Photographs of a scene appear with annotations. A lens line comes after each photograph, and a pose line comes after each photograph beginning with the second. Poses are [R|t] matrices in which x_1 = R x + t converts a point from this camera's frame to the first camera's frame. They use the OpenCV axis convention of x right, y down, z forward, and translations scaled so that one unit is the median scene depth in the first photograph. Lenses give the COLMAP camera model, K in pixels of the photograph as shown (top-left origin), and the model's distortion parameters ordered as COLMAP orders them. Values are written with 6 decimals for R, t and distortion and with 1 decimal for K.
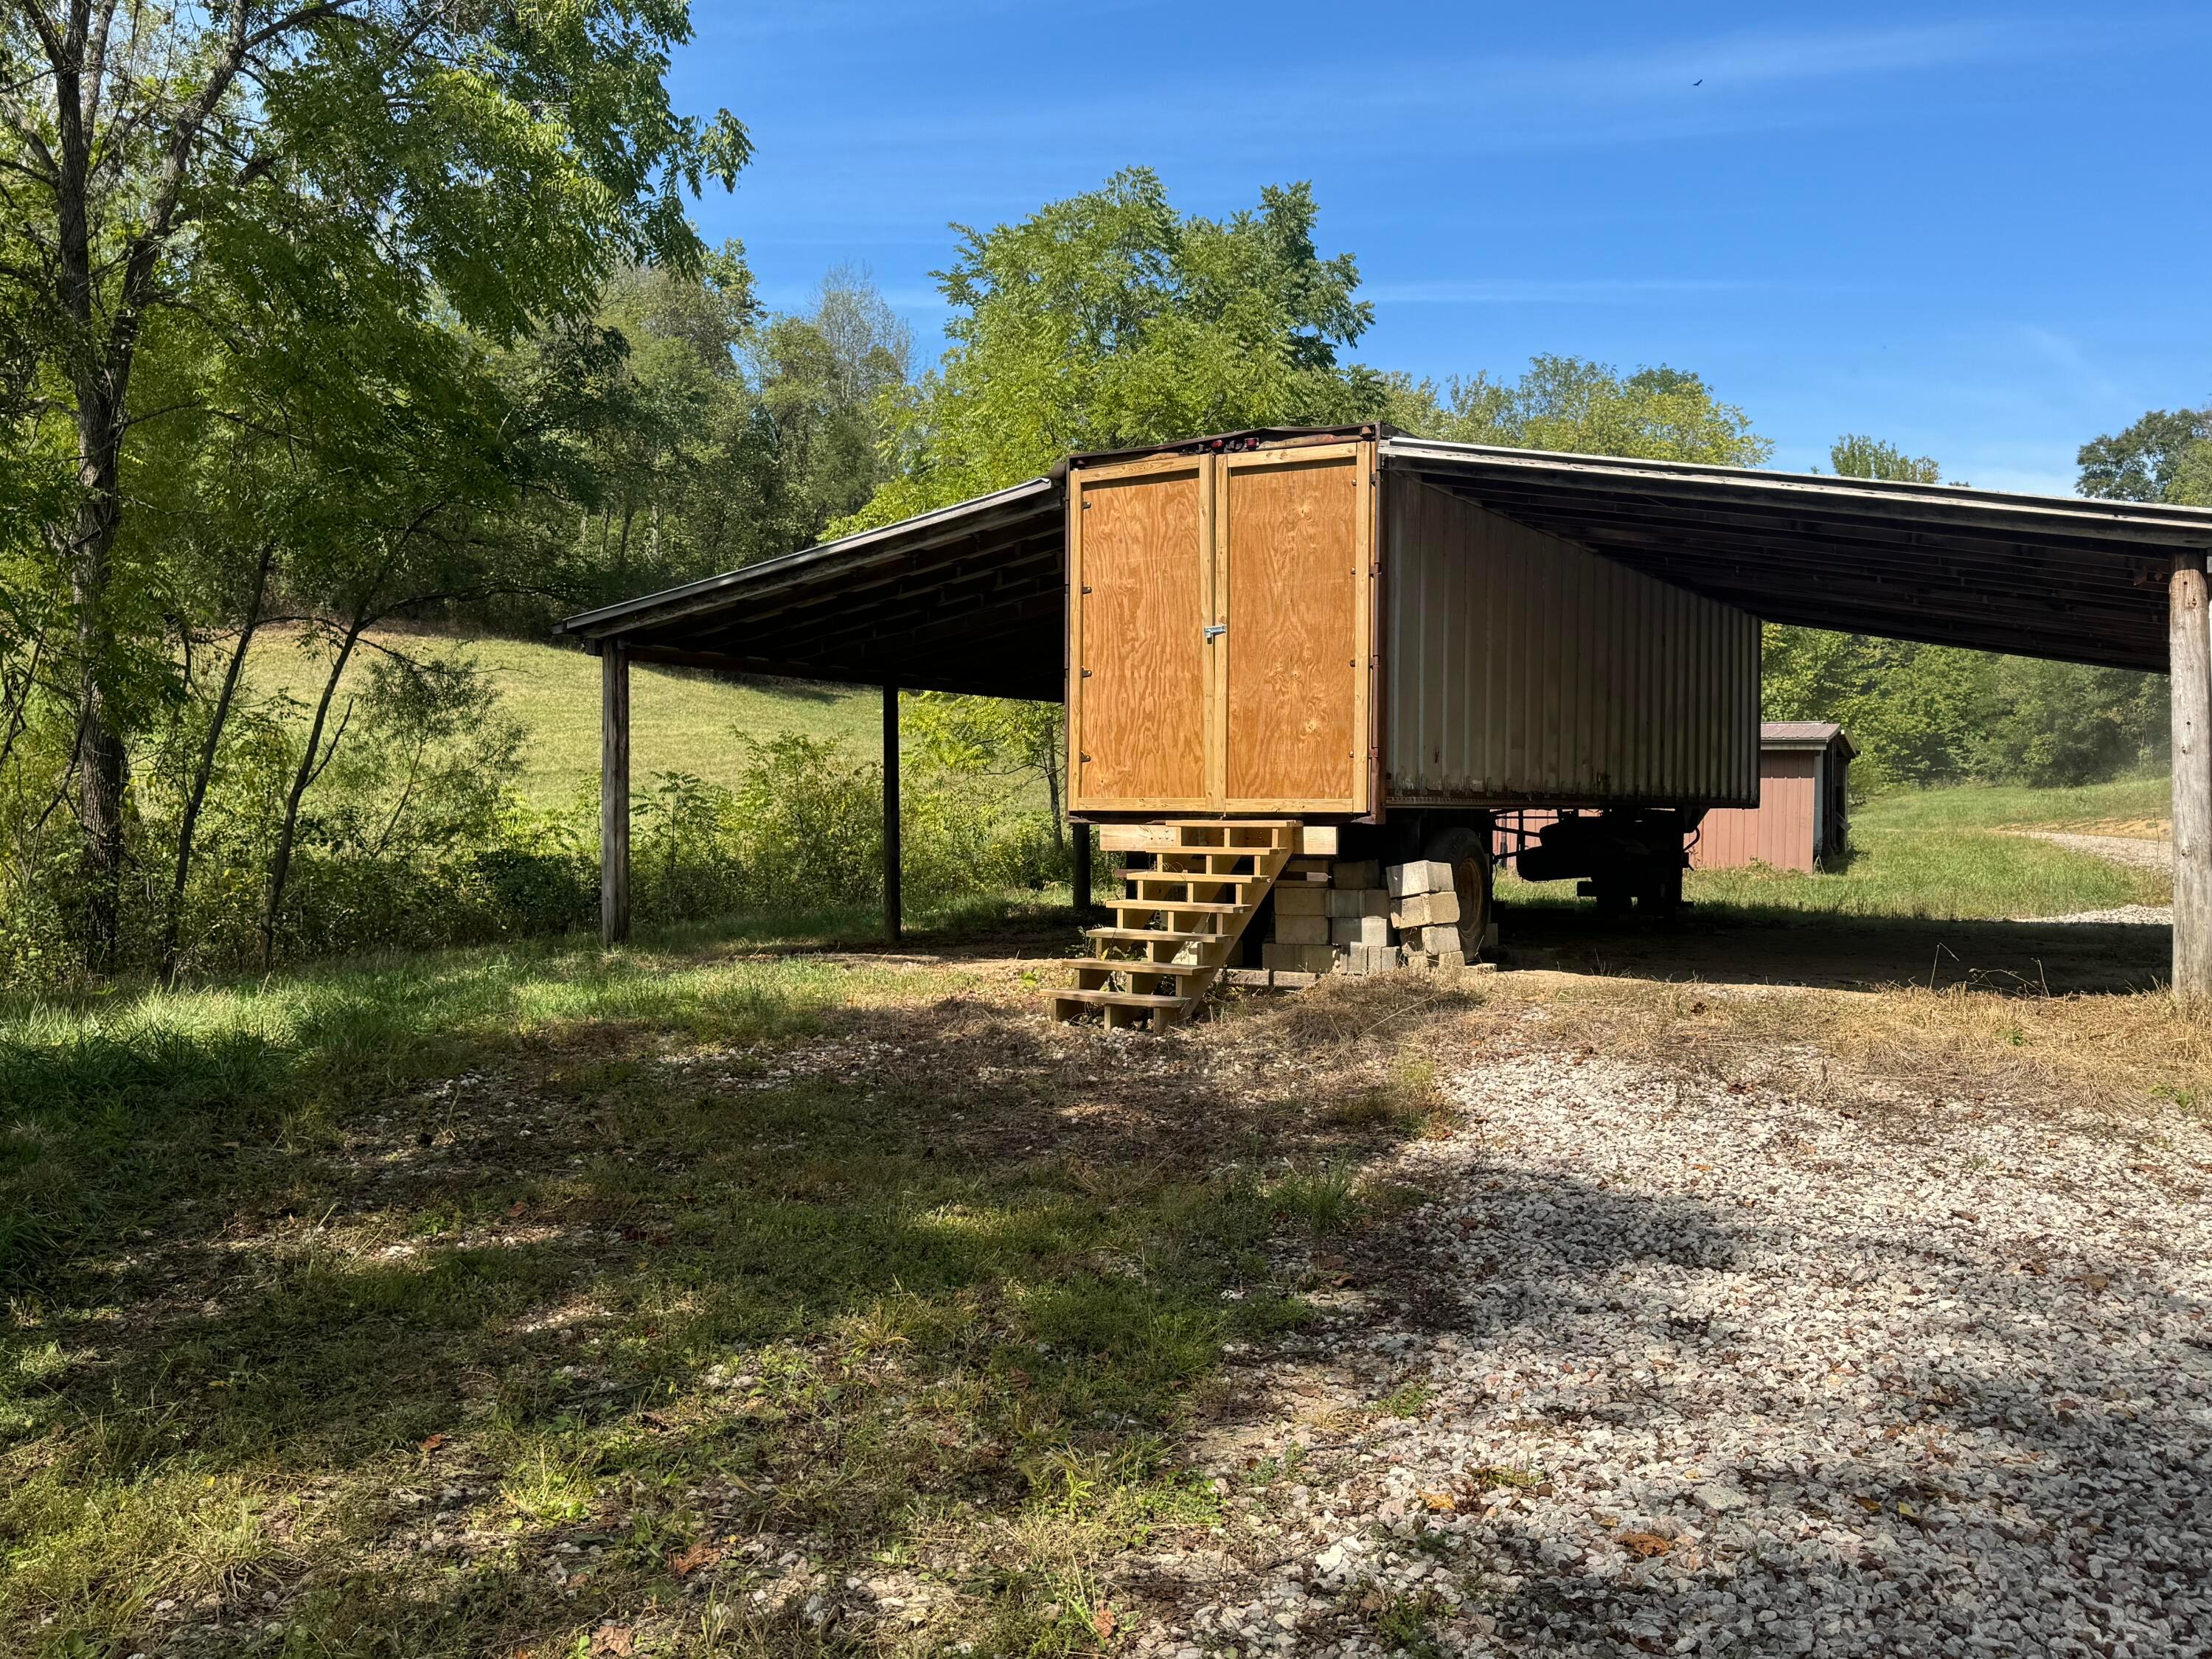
lens RADIAL K [[1913.7, 0, 1106.0], [0, 1913.7, 829.5], [0, 0, 1]] dist [0.132597, -0.229375]
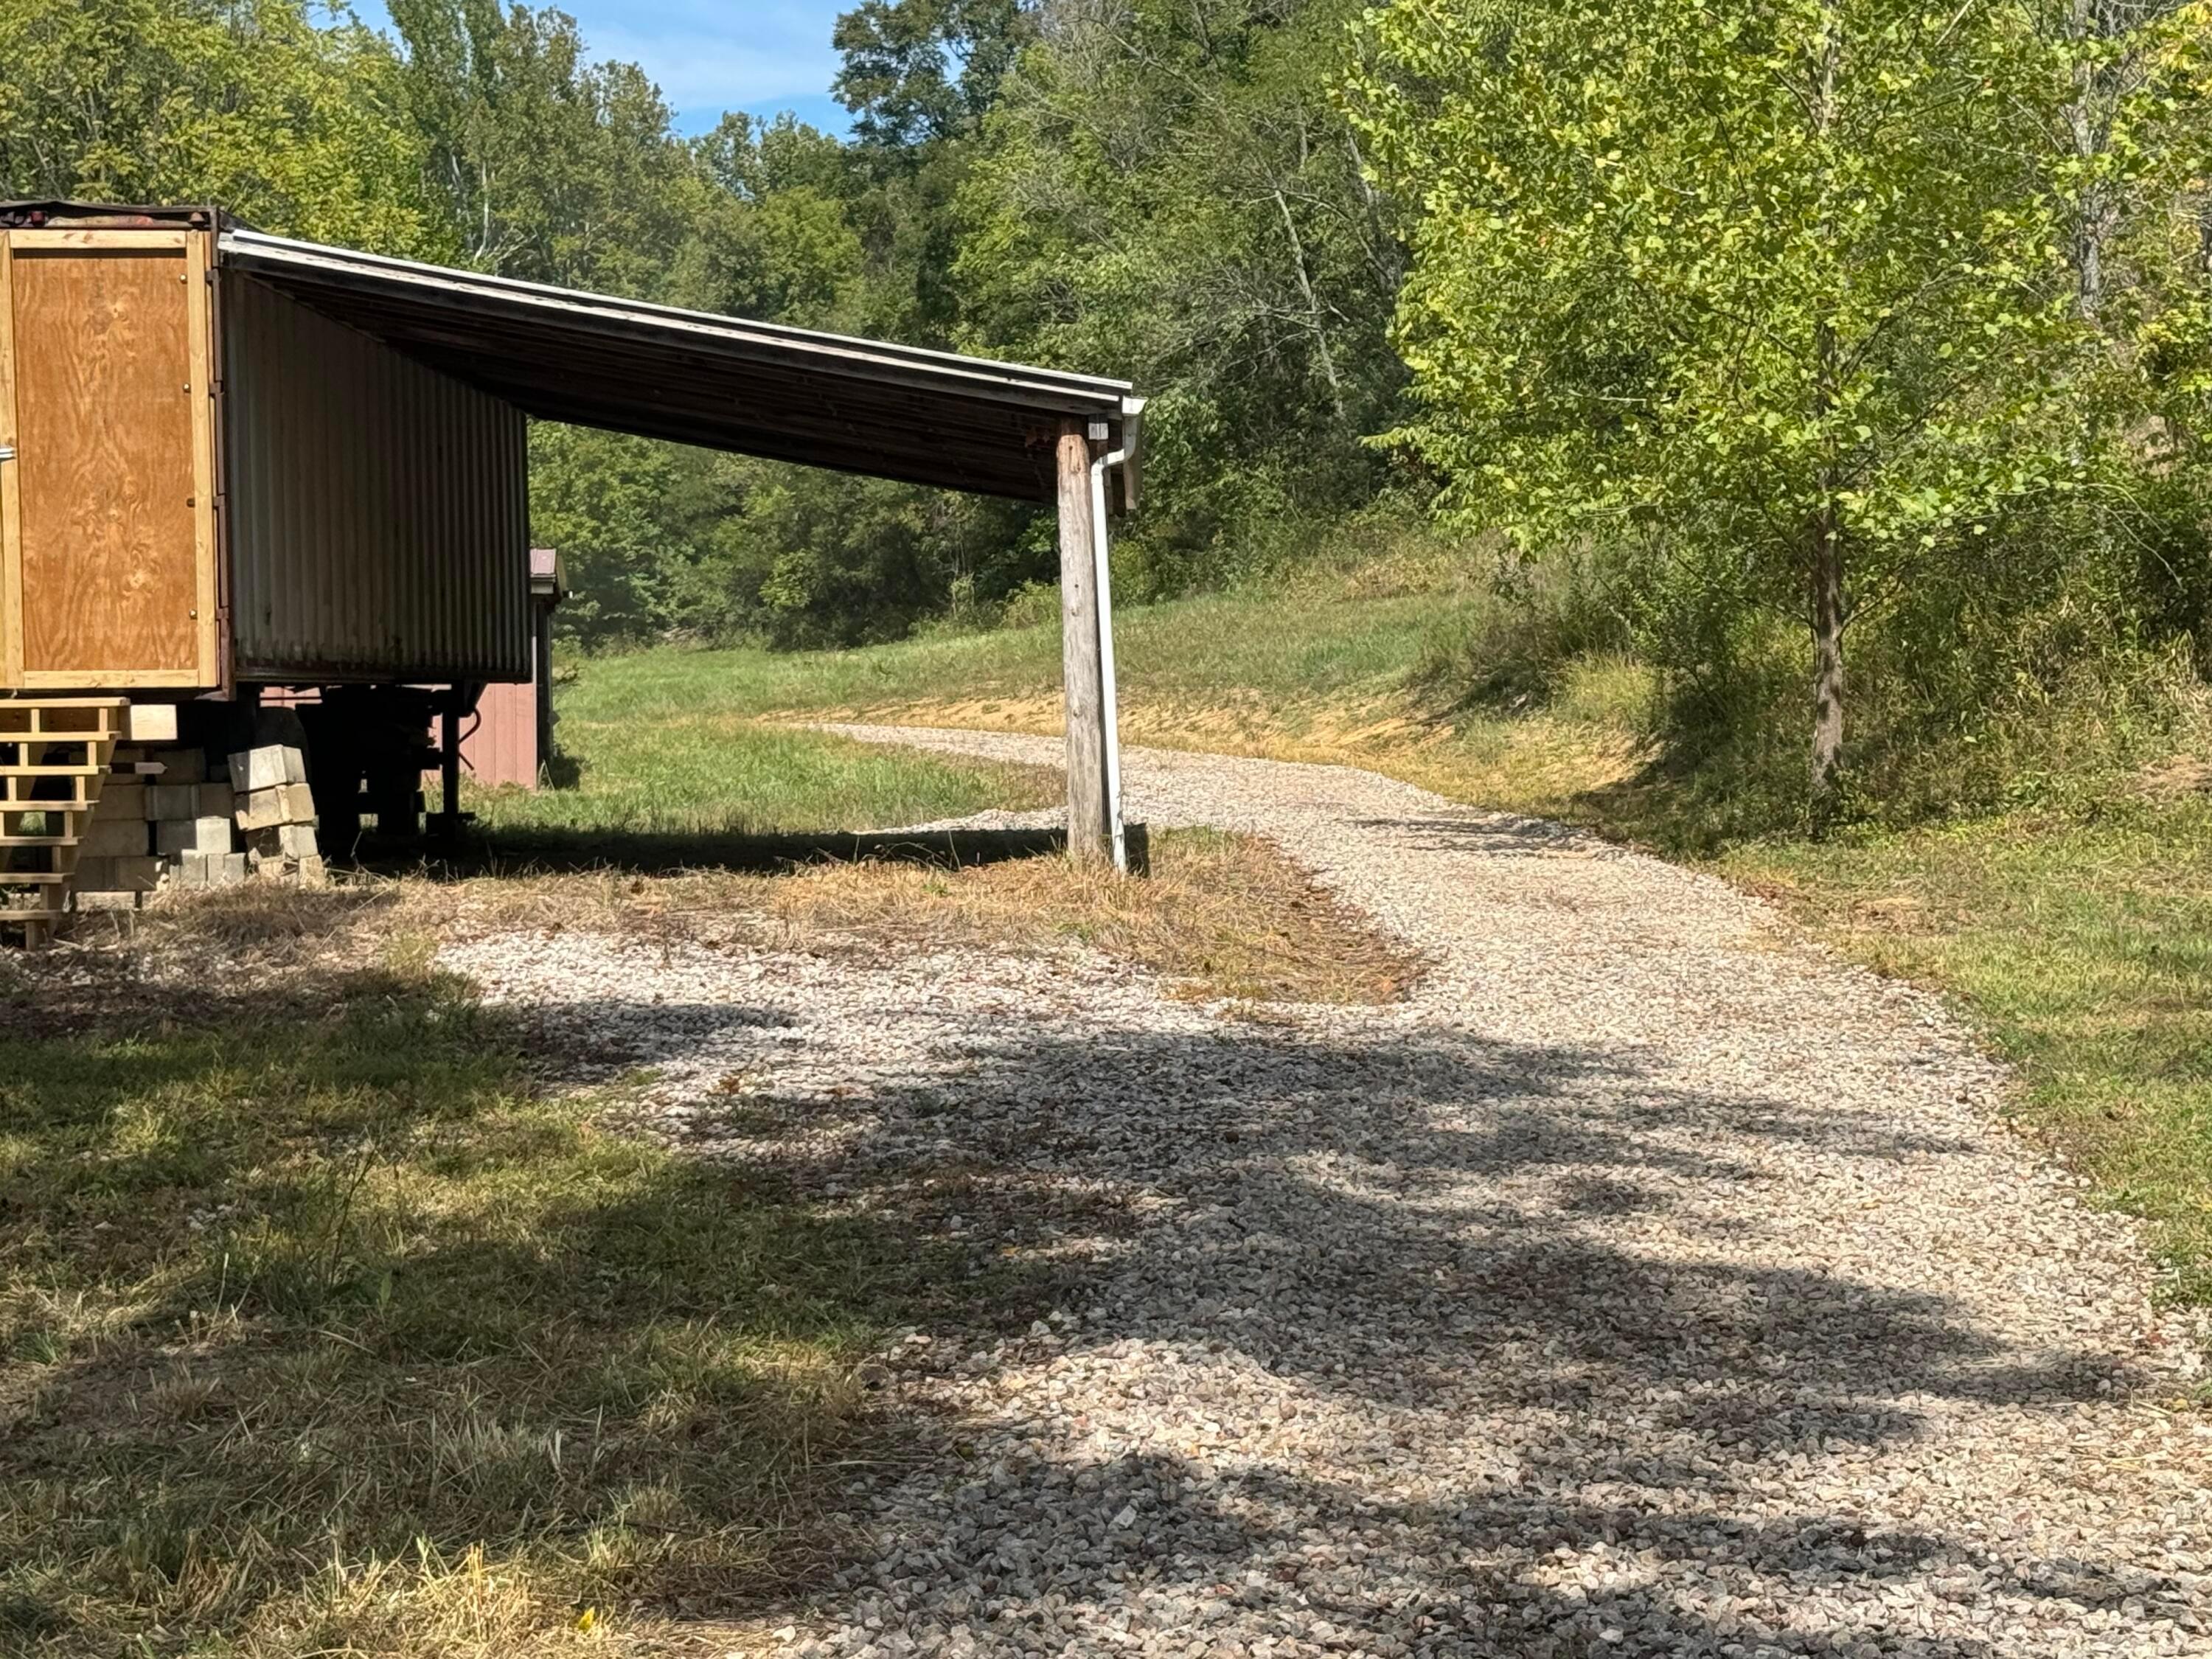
lens RADIAL K [[4435.2, 0, 1106.0], [0, 4435.2, 829.5], [0, 0, 1]] dist [0.169111, 0.153174]
pose [[0.864329, -0.031849, 0.501917, -0.476792], [0.023644, 0.999463, 0.022704, 0.017108], [-0.502371, -0.007757, 0.864617, -0.806552]]
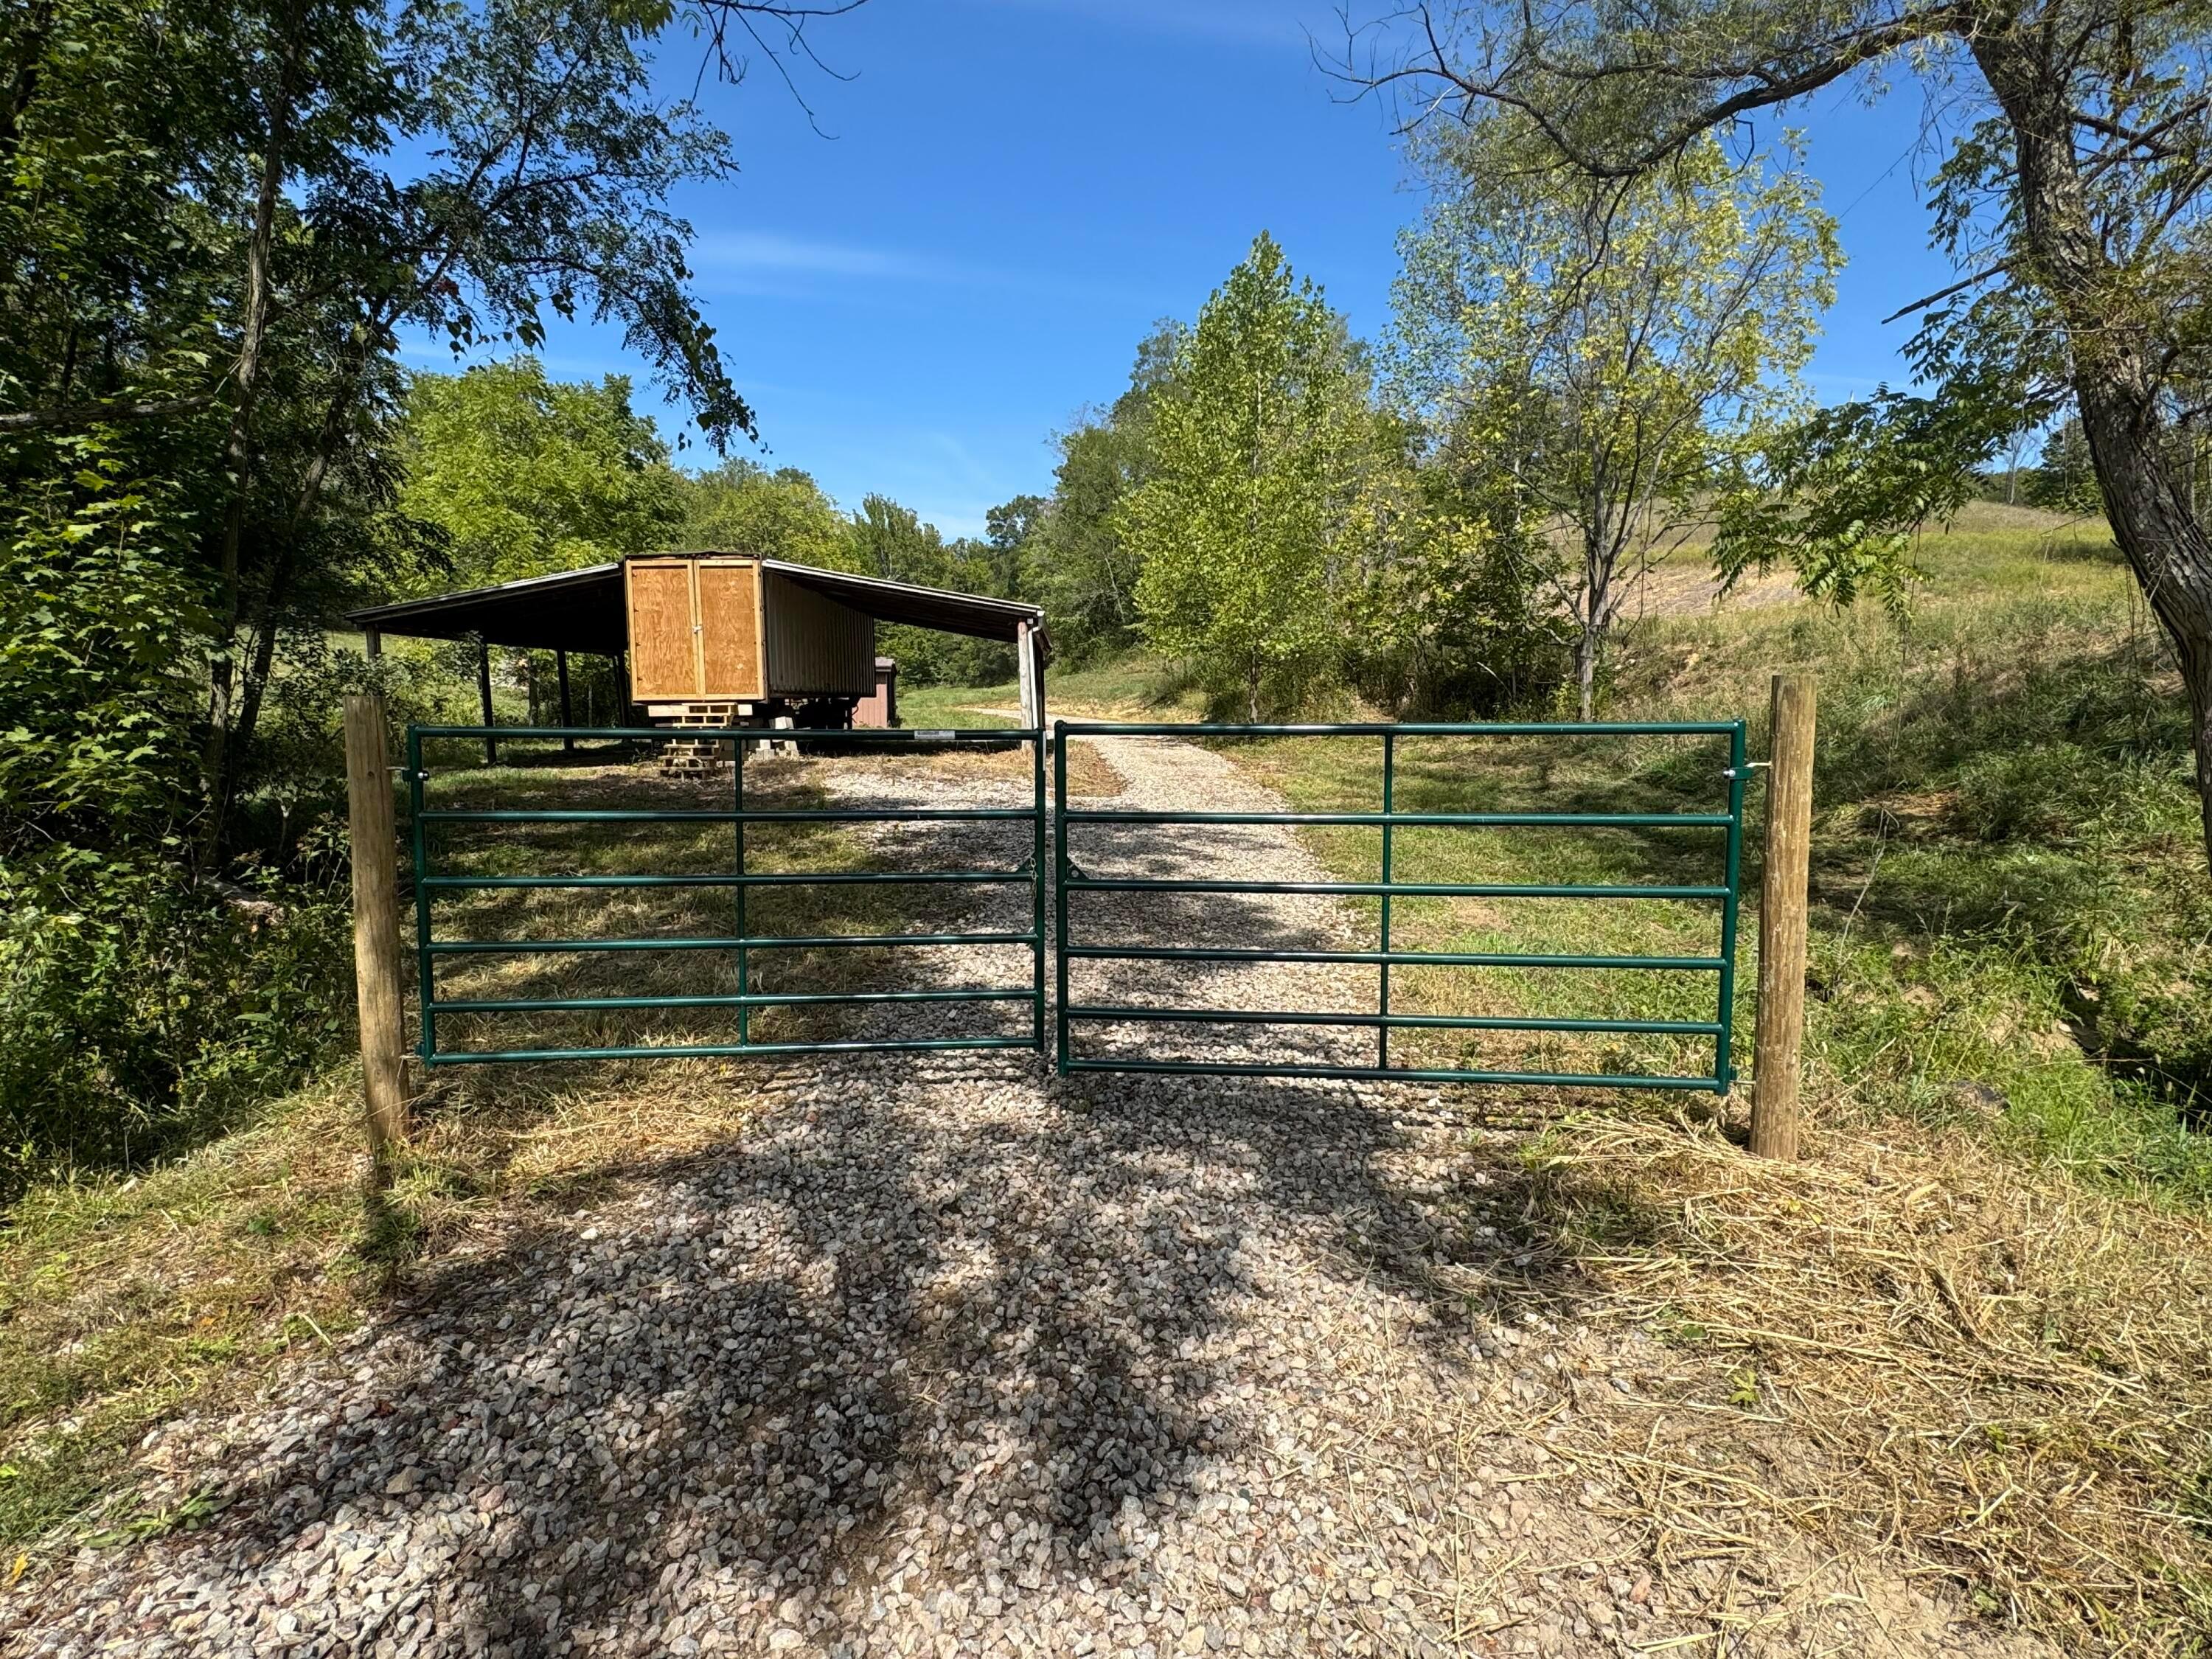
lens RADIAL K [[1192.6, 0, 1106.0], [0, 1192.6, 829.5], [0, 0, 1]] dist [-0.002116, -0.000142]
pose [[0.848401, -0.072649, 0.524345, -0.337871], [0.022612, 0.994607, 0.101219, 0.014367], [-0.528871, -0.074018, 0.845469, -0.665918]]
